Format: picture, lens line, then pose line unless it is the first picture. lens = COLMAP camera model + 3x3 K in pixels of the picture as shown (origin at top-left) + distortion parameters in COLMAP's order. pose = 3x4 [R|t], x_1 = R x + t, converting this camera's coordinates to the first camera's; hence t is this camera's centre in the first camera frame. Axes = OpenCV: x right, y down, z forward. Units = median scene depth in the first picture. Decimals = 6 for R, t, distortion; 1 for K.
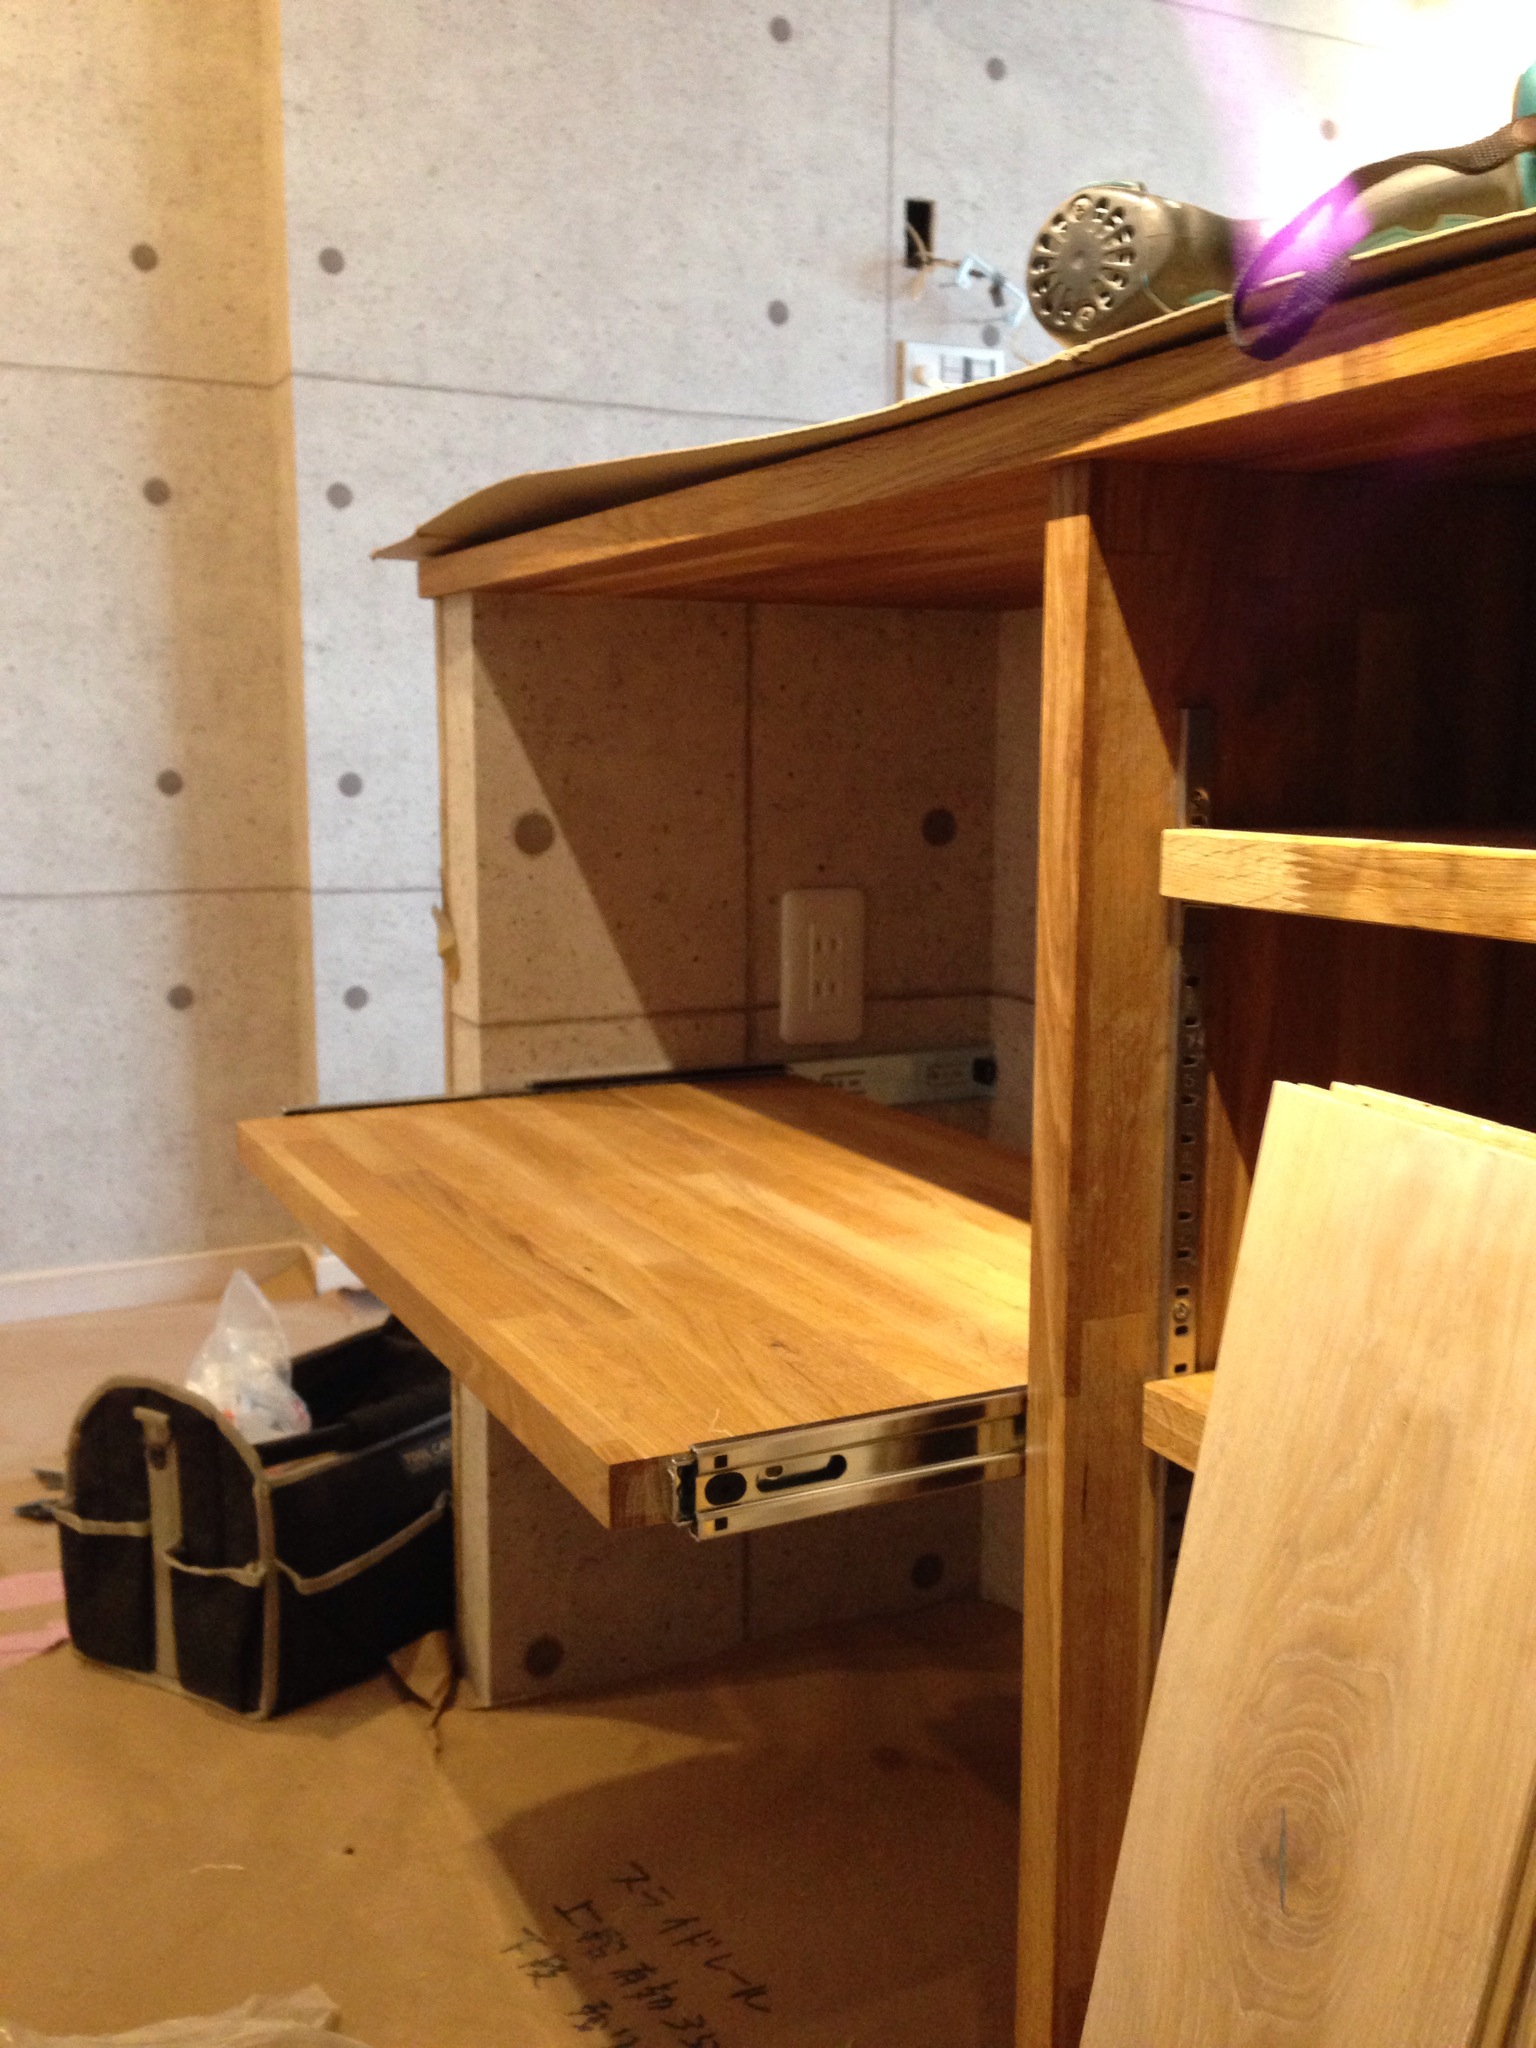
lens RADIAL K [[1918.8, 0, 752.2], [0, 1918.8, 1021.1], [0, 0, 1]] dist [0.049550, 0.000000]
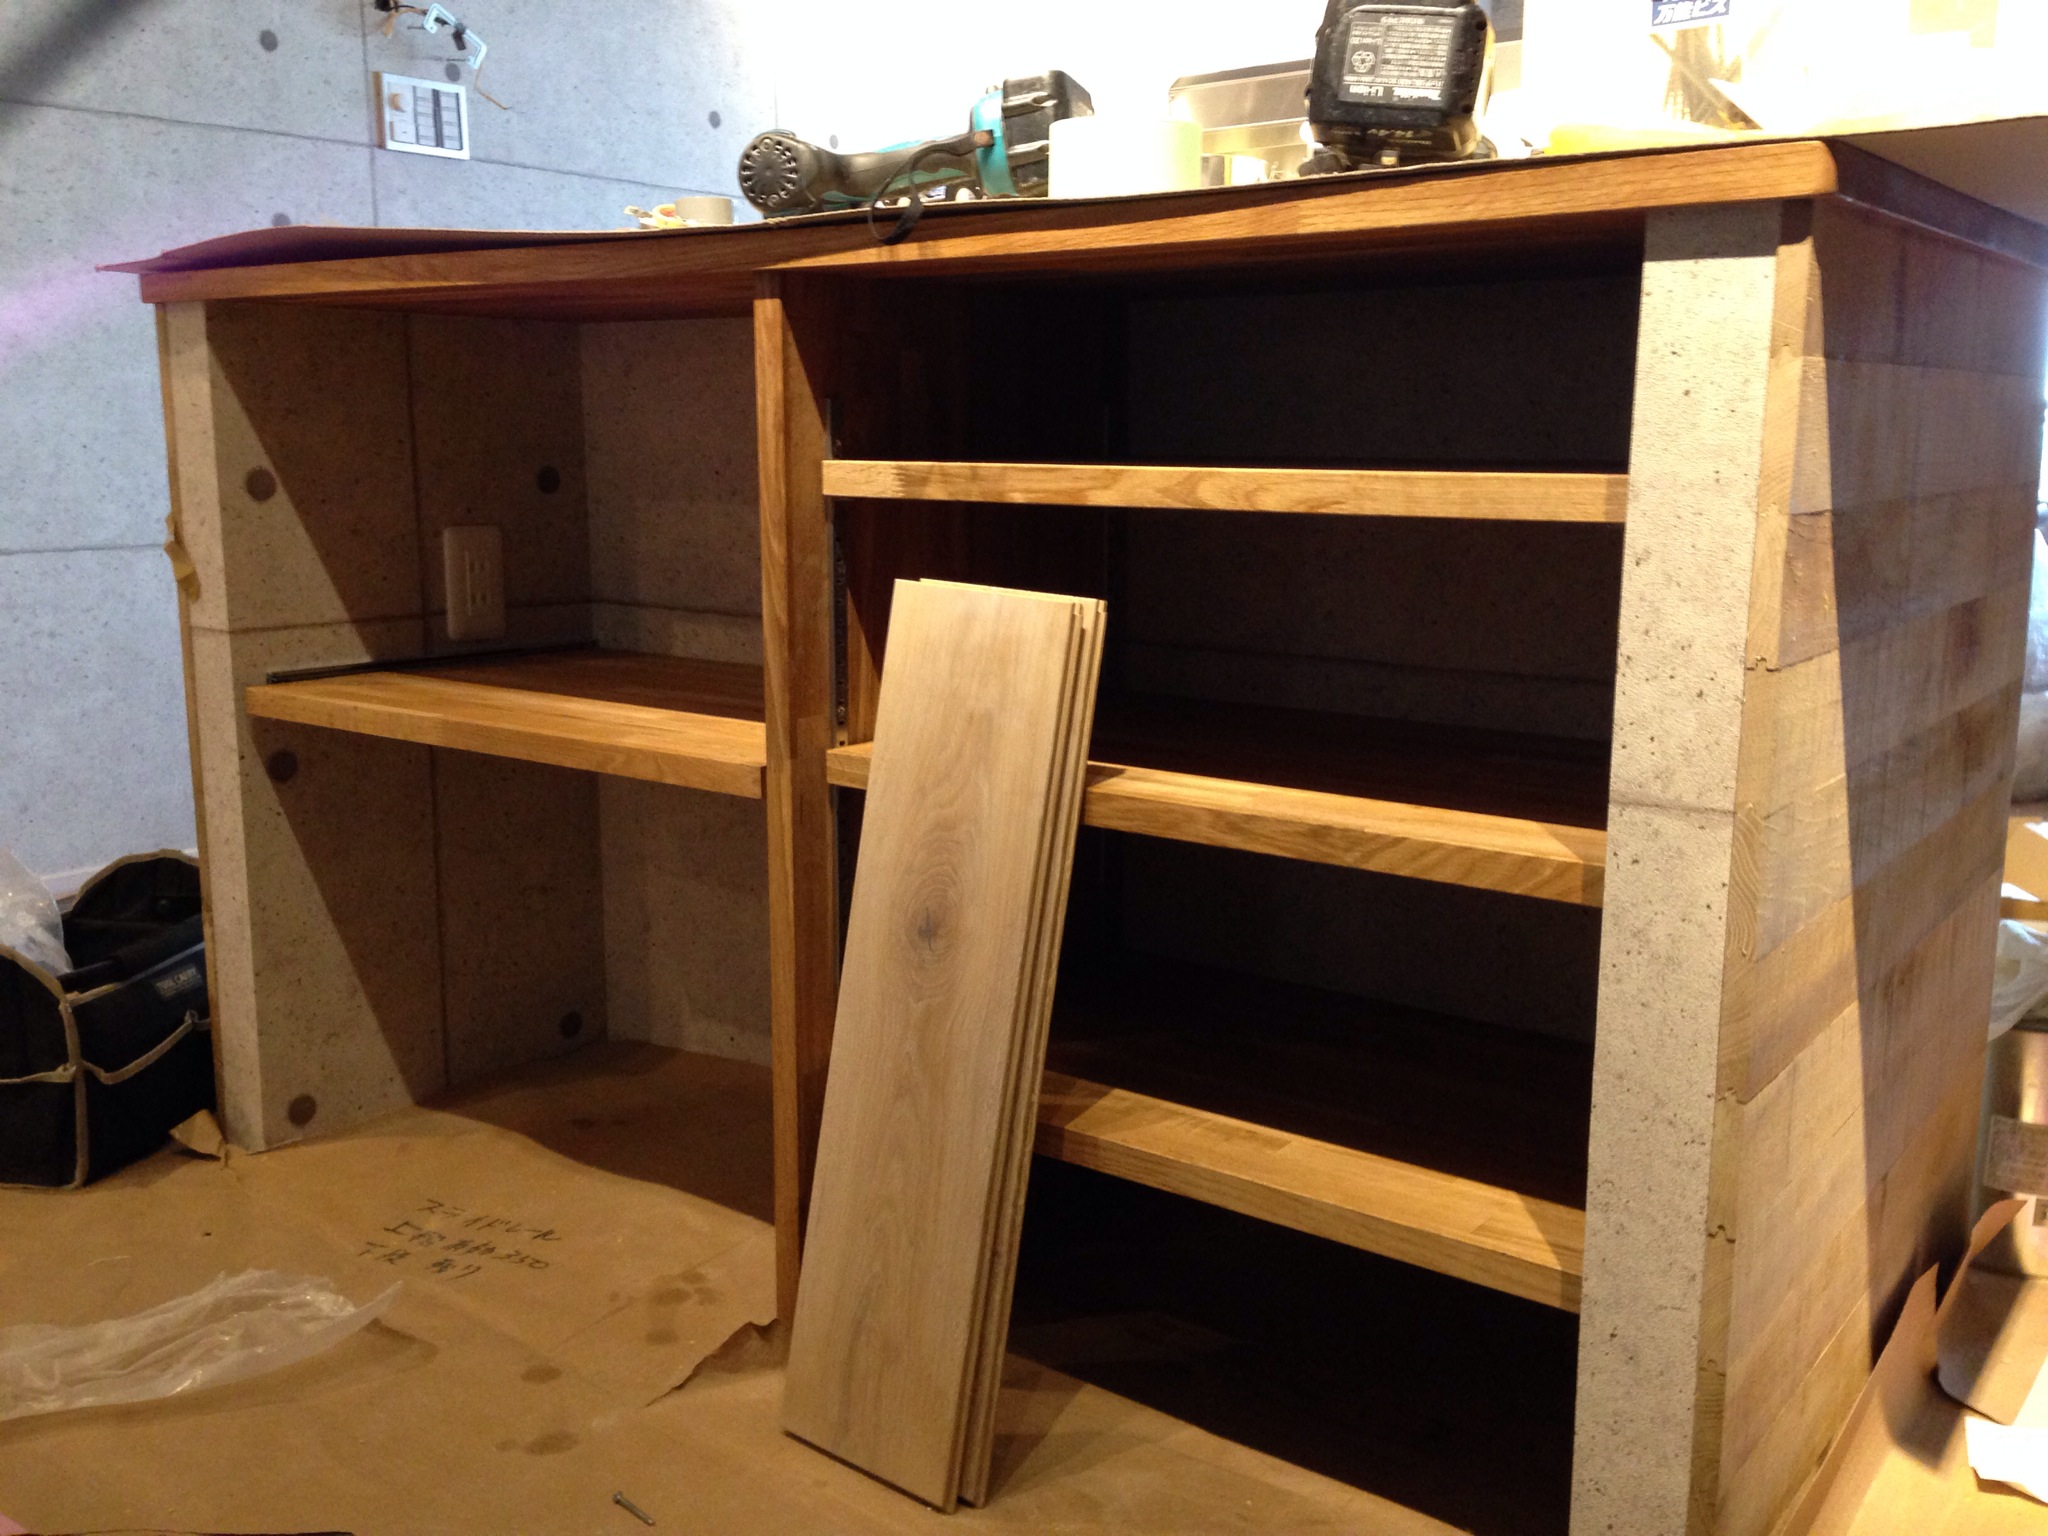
lens RADIAL K [[1918.8, 0, 1027.2], [0, 1918.8, 762.9], [0, 0, 1]] dist [0.049550, 0.000000]
pose [[0.889811, -0.078620, 0.449507, -0.309891], [0.065365, 0.996848, 0.044959, 0.081468], [-0.451624, -0.010623, 0.892145, -0.517904]]
